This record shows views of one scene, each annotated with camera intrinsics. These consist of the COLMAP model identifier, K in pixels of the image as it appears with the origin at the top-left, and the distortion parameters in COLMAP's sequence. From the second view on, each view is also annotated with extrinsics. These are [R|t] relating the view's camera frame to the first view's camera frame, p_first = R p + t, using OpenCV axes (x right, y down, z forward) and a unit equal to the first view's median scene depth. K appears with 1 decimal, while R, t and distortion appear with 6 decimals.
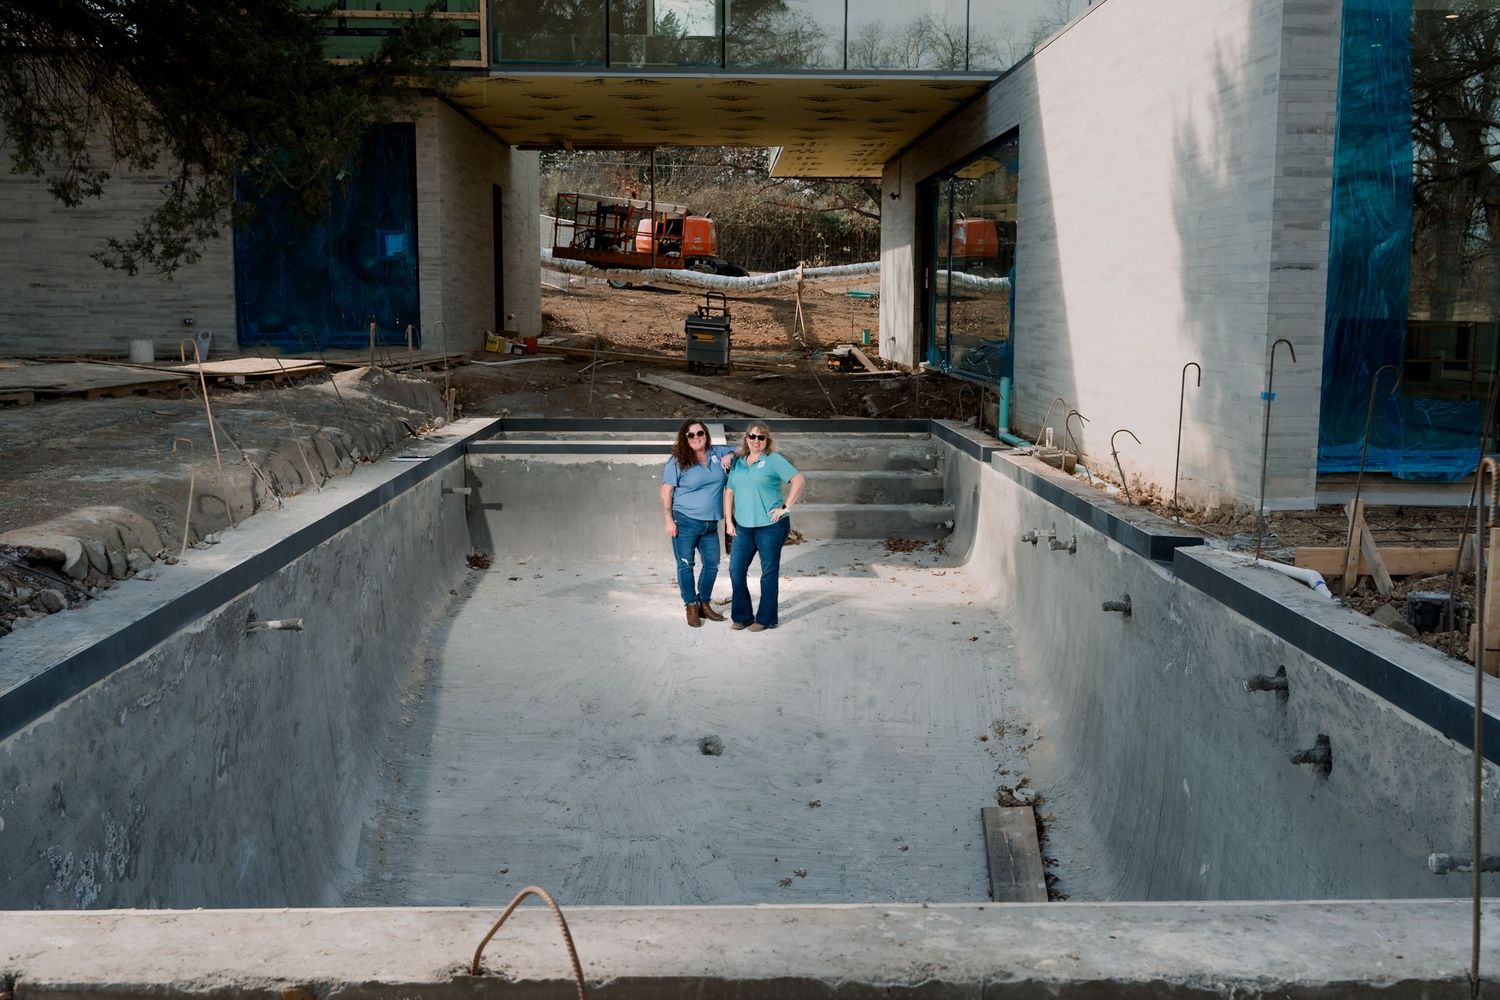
lens RADIAL K [[1496.7, 0, 750.7], [0, 1496.7, 500.2], [0, 0, 1]] dist [0.022215, 0.000000]
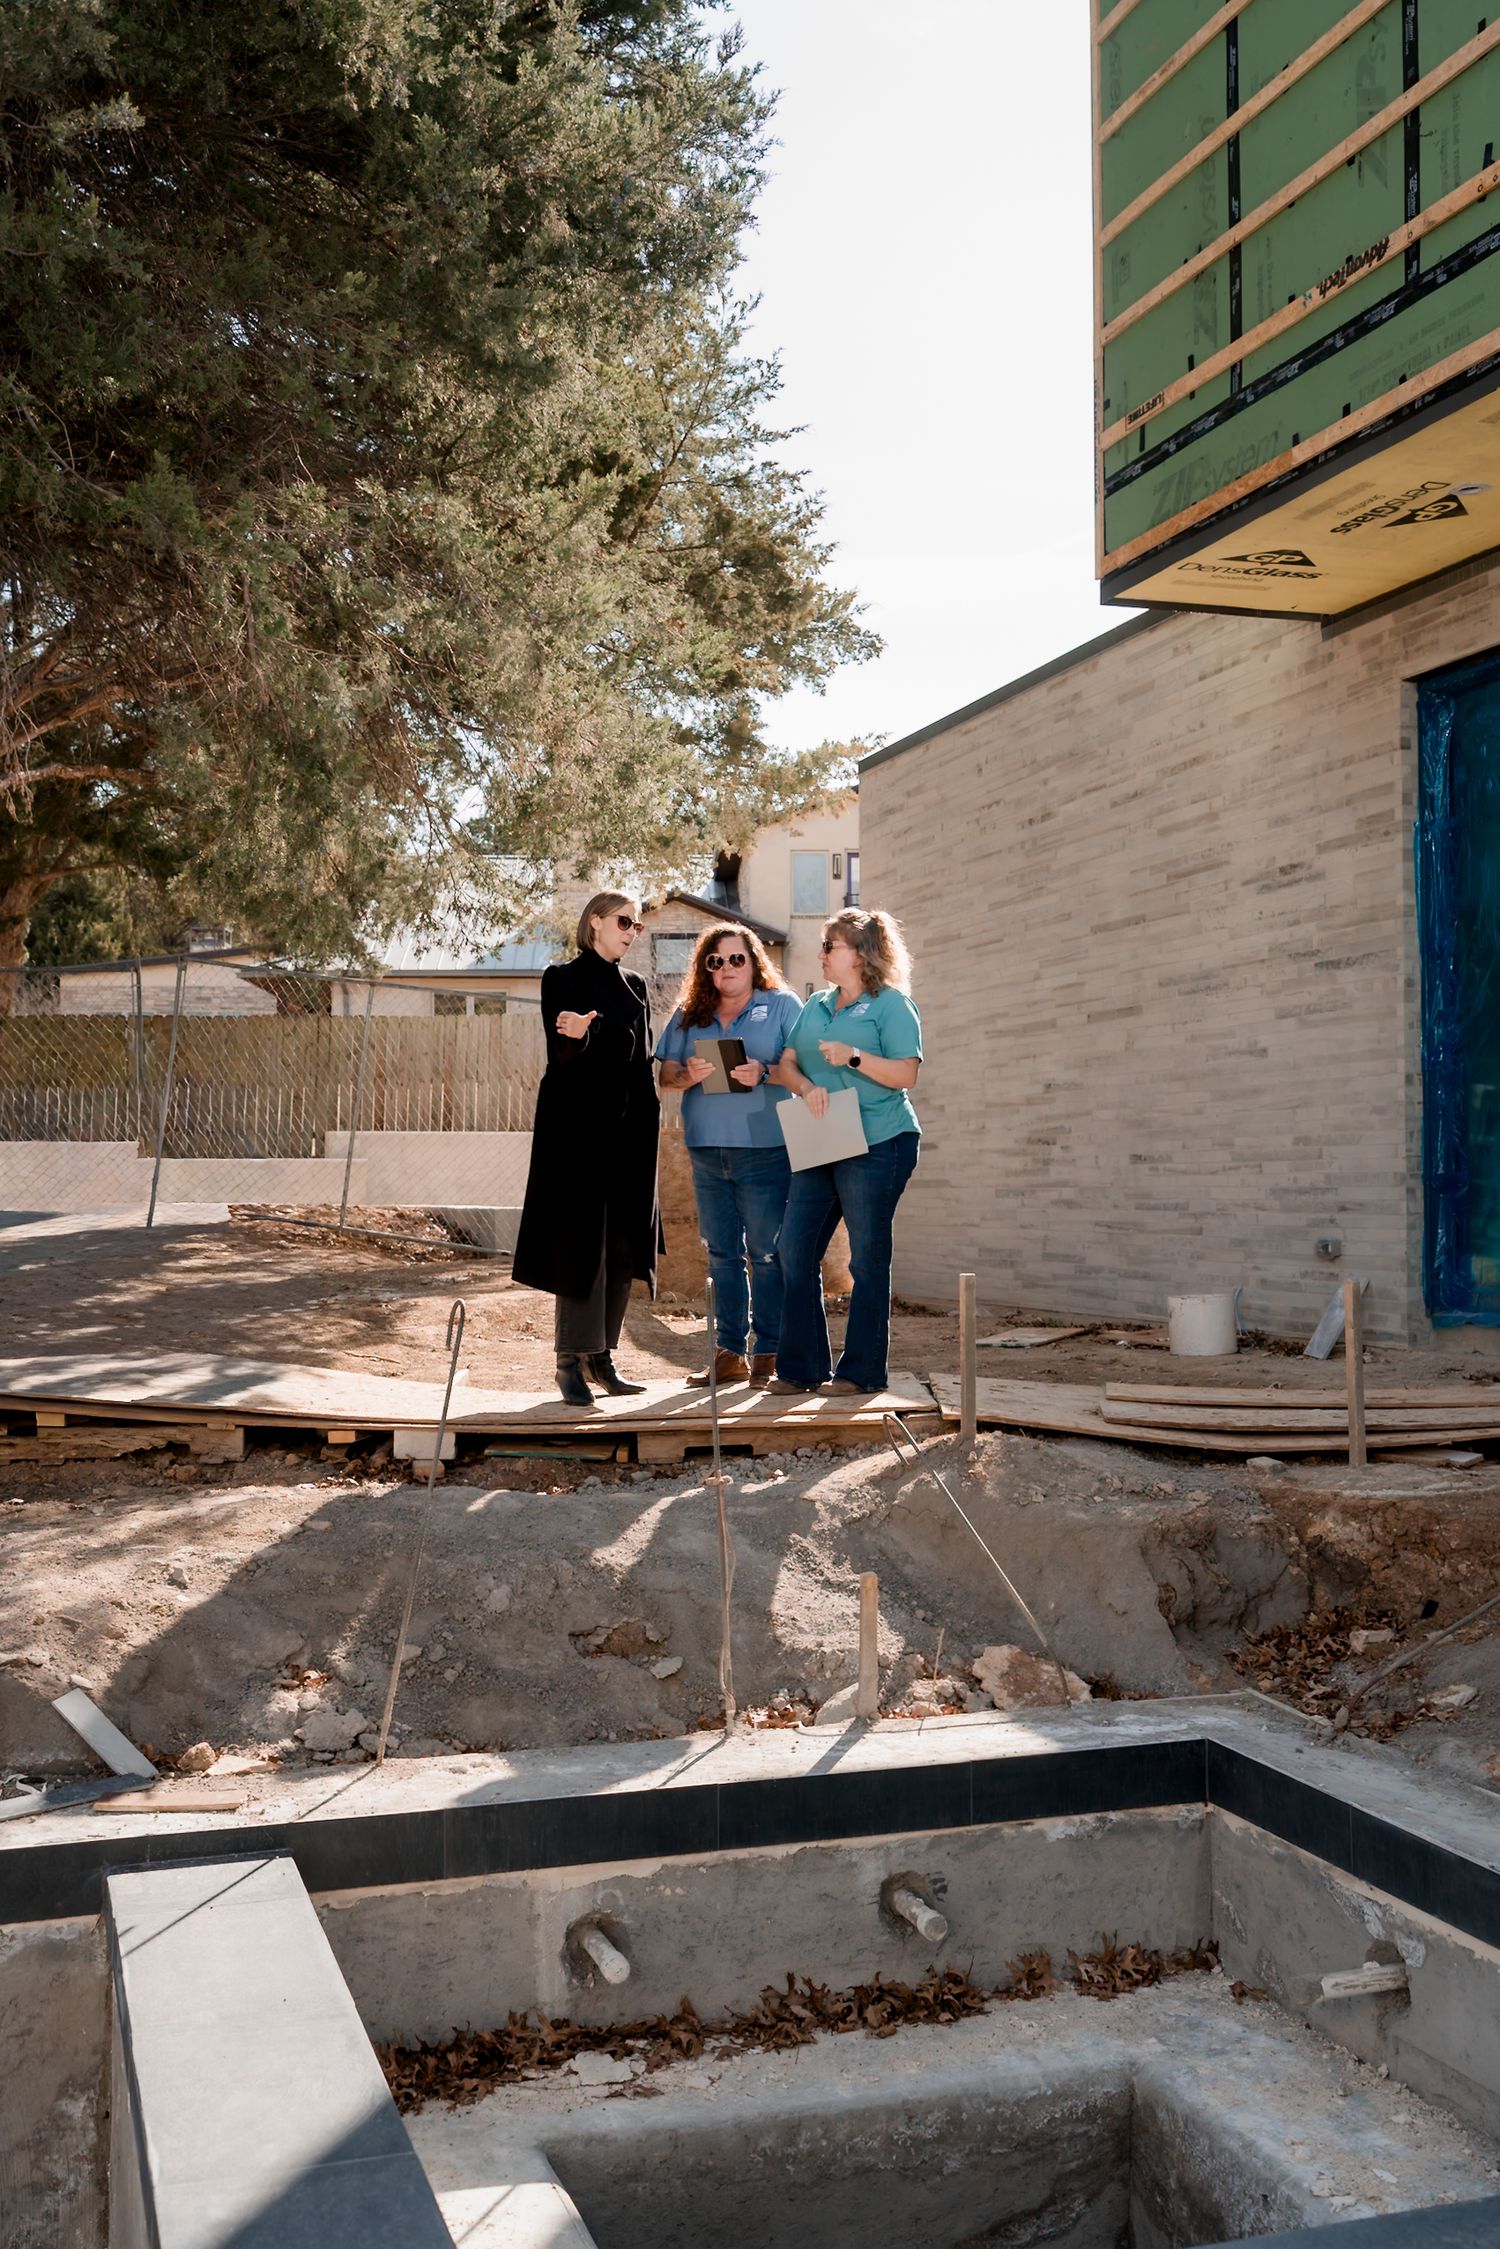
lens RADIAL K [[2244.1, 0, 750.0], [0, 2244.1, 1129.3], [0, 0, 1]] dist [0.022215, 0.000000]
pose [[0.275703, -0.032038, -0.960709, 0.107716], [-0.120427, 0.990419, -0.067589, -0.094784], [0.953669, 0.134330, 0.269203, 0.724287]]
